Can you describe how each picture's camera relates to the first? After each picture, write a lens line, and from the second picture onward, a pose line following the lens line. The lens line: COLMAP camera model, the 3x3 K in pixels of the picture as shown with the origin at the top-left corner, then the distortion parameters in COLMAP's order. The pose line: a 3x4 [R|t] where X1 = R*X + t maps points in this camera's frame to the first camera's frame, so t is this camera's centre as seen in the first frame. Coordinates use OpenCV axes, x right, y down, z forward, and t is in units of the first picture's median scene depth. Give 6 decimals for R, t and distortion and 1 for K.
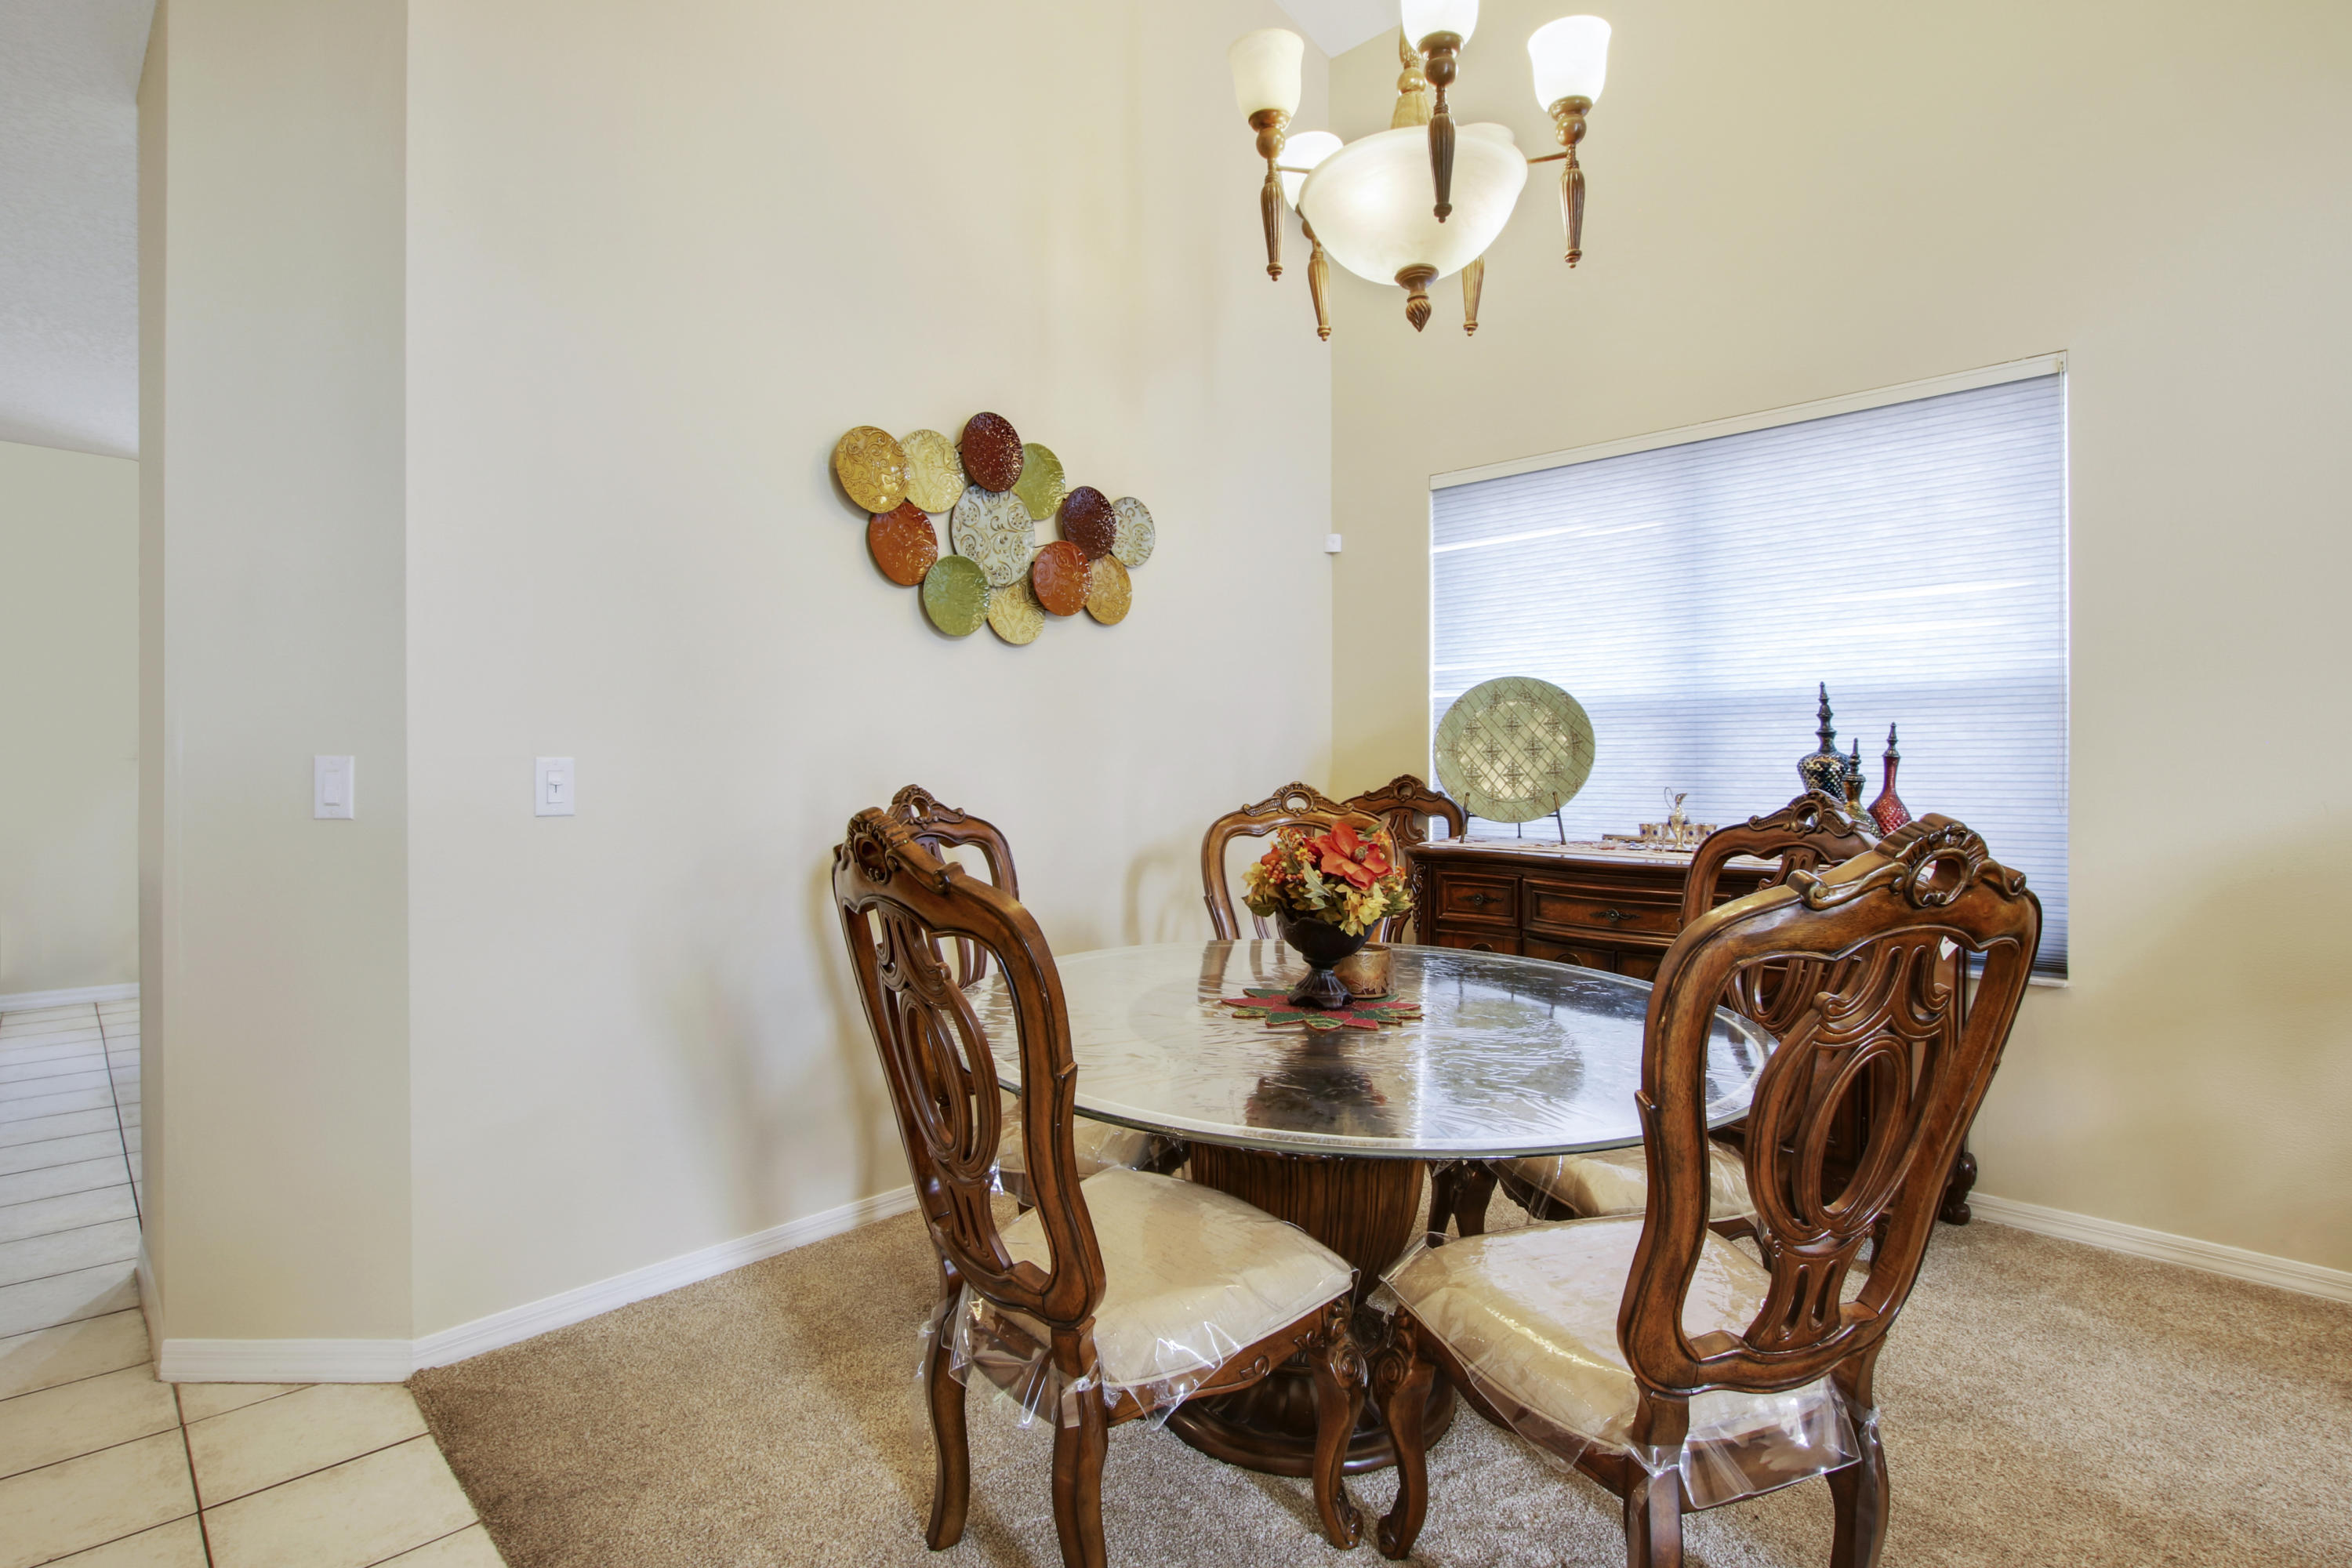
lens RADIAL K [[1120.8, 0, 1190.3], [0, 1120.8, 787.8], [0, 0, 1]] dist [-0.022144, 0.000735]
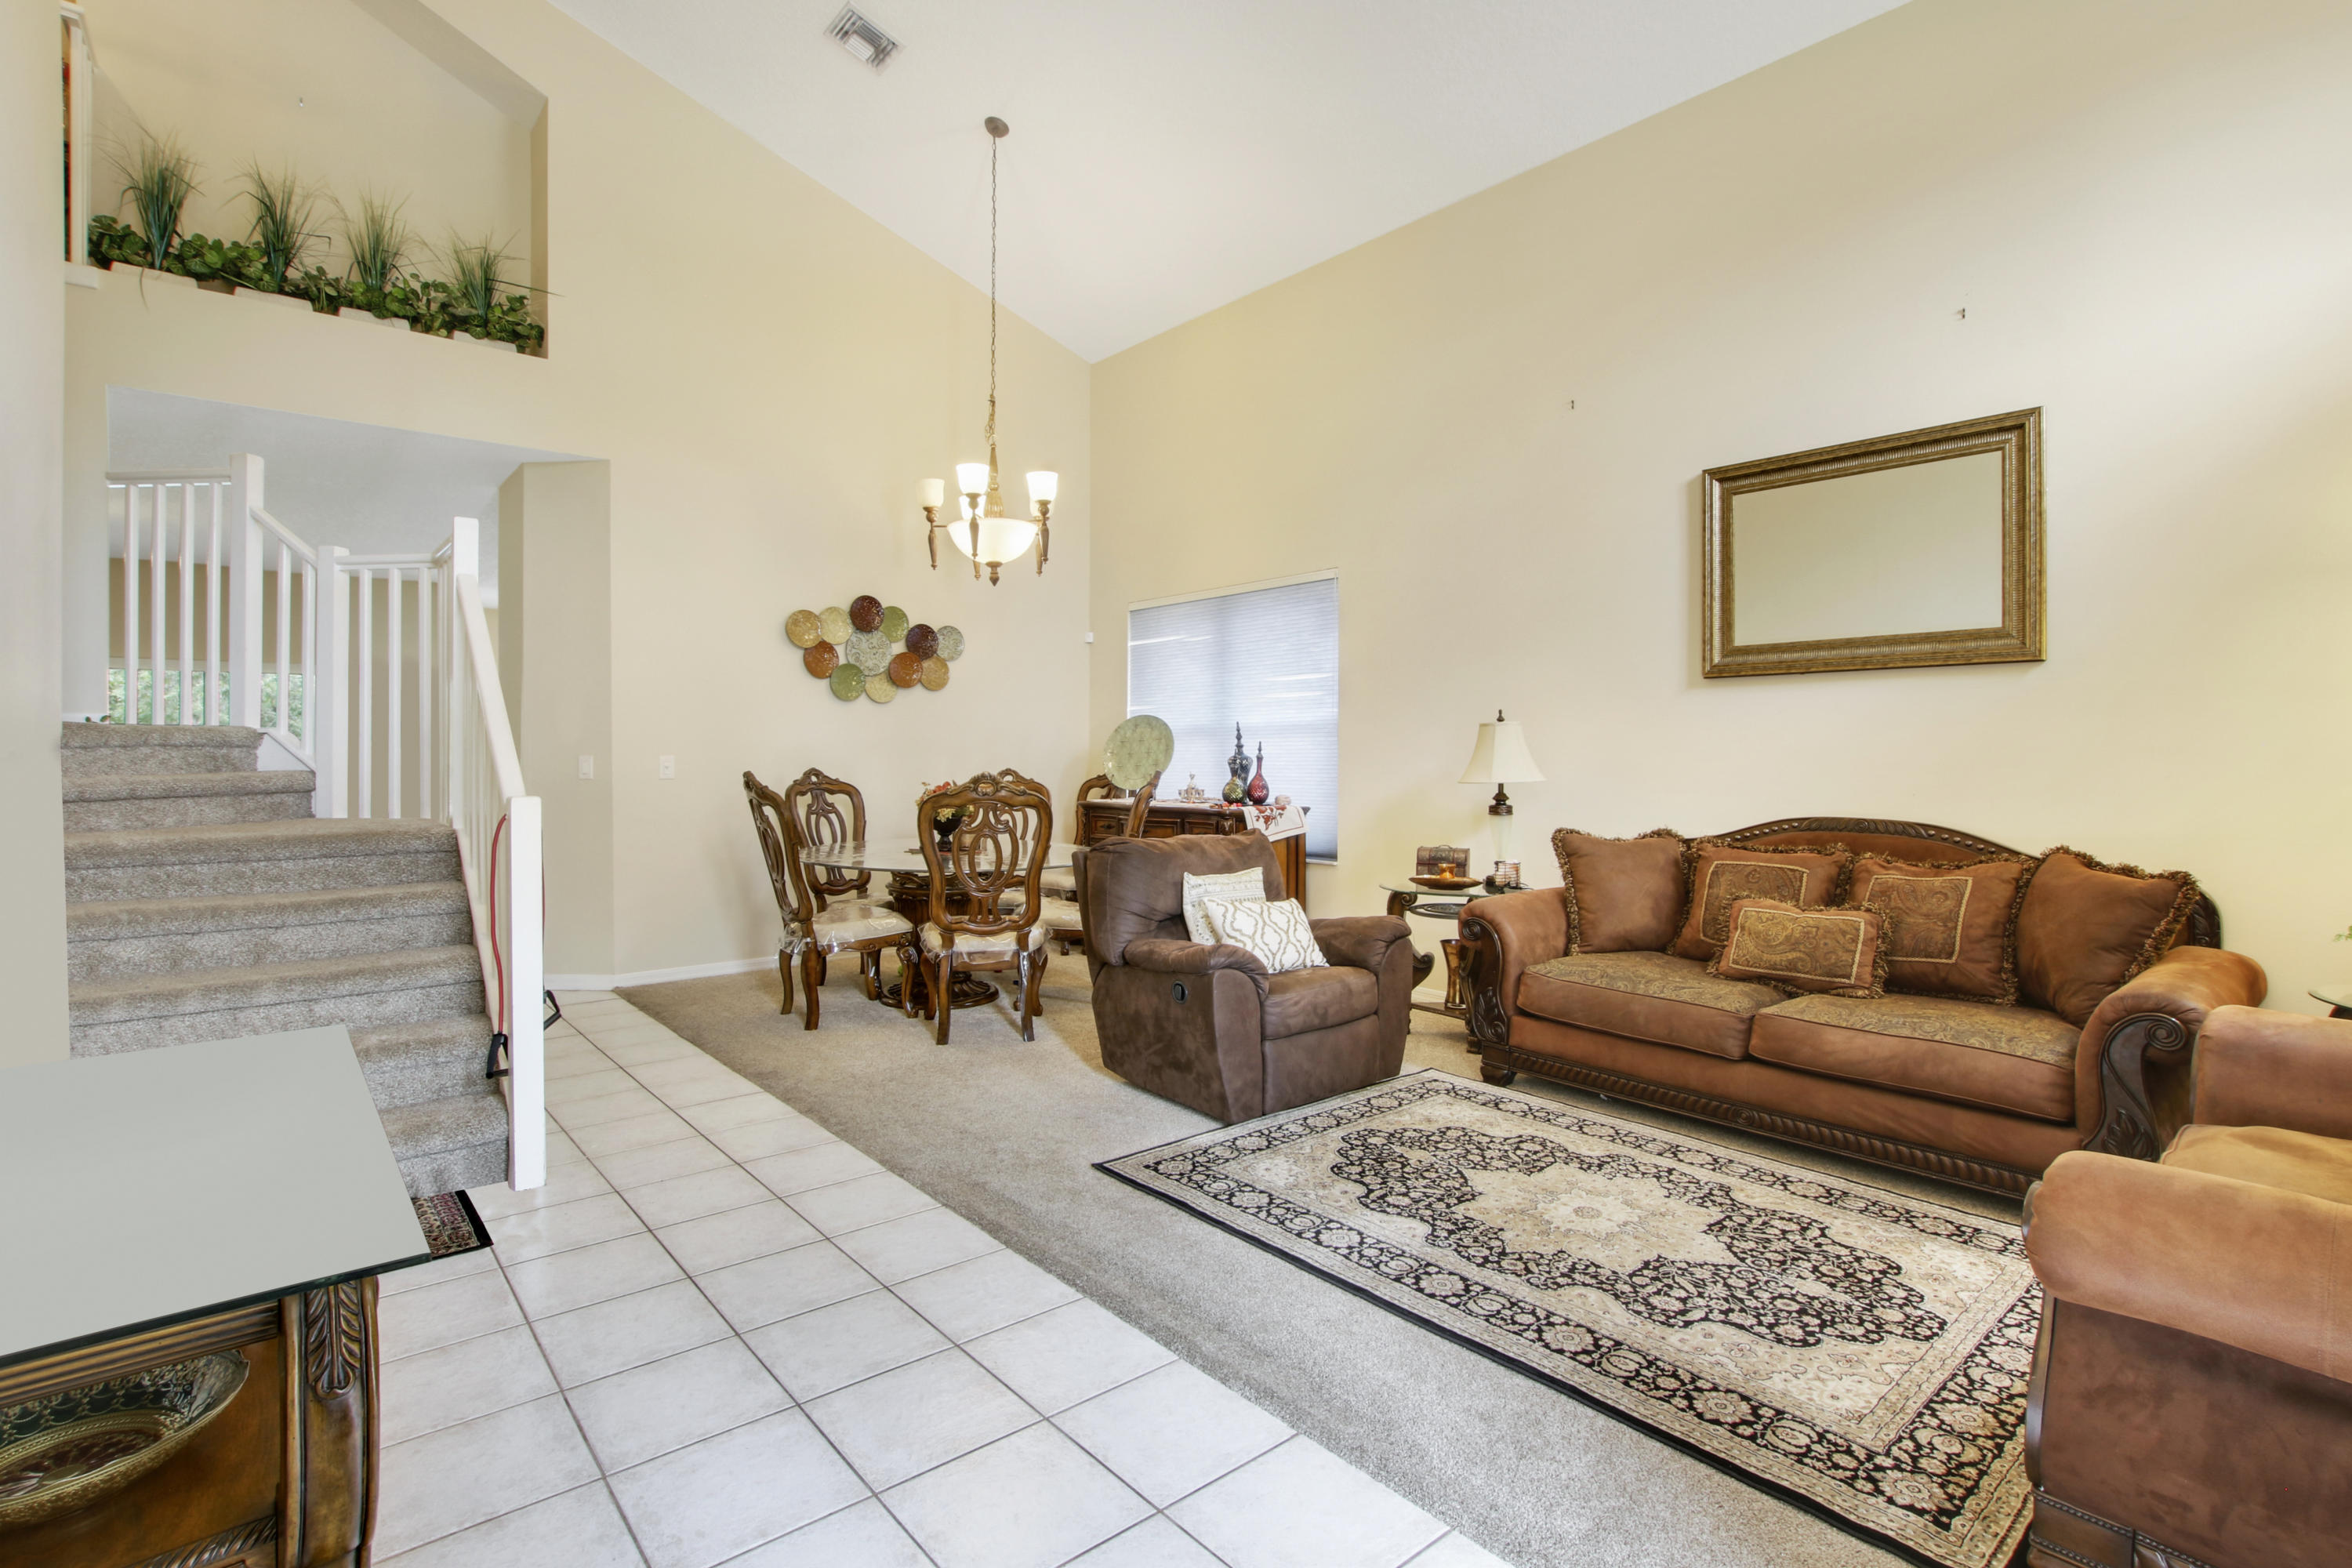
lens RADIAL K [[1120.8, 0, 1190.3], [0, 1120.8, 787.8], [0, 0, 1]] dist [-0.022144, 0.000735]
pose [[0.993951, 0.006689, -0.109625, 0.692295], [-0.006600, 0.999978, 0.001180, 0.027791], [0.109630, -0.000449, 0.993972, -1.088090]]
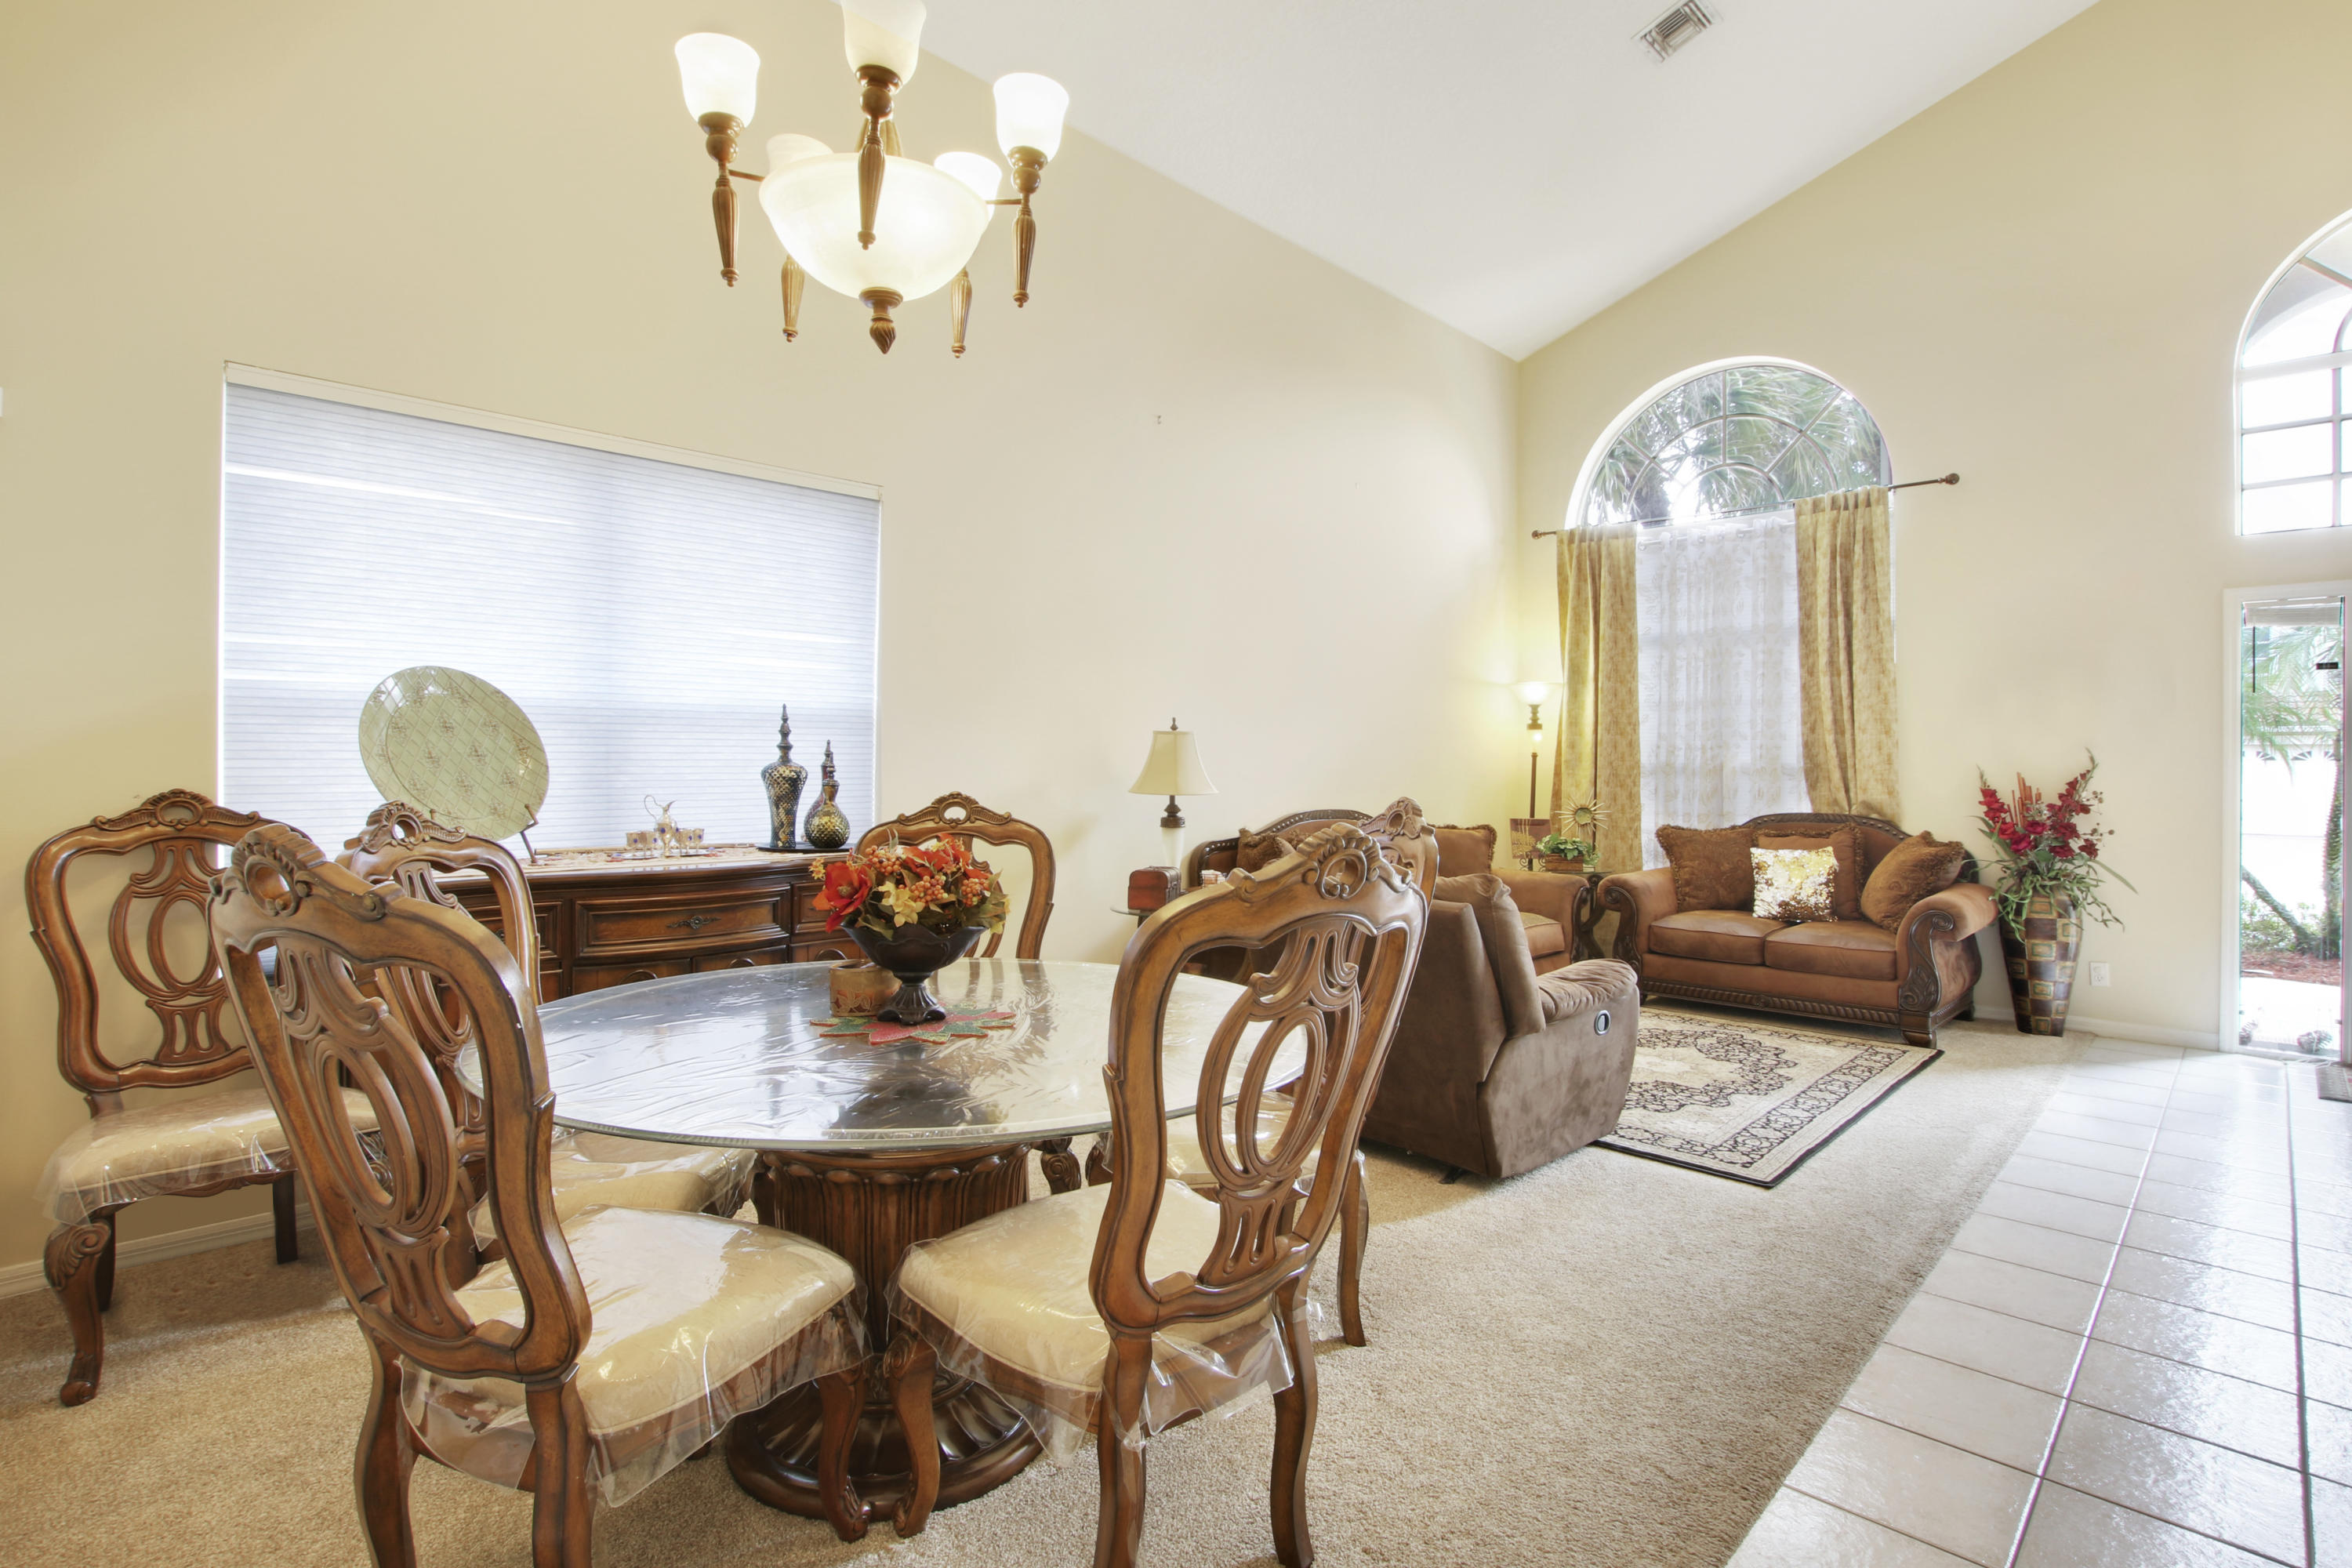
lens RADIAL K [[1120.8, 0, 1190.3], [0, 1120.8, 787.8], [0, 0, 1]] dist [-0.022144, 0.000735]
pose [[0.017122, -0.016892, 0.999711, -0.613740], [0.023300, 0.999592, 0.016491, -0.013921], [-0.999582, 0.023011, 0.017509, 0.525961]]
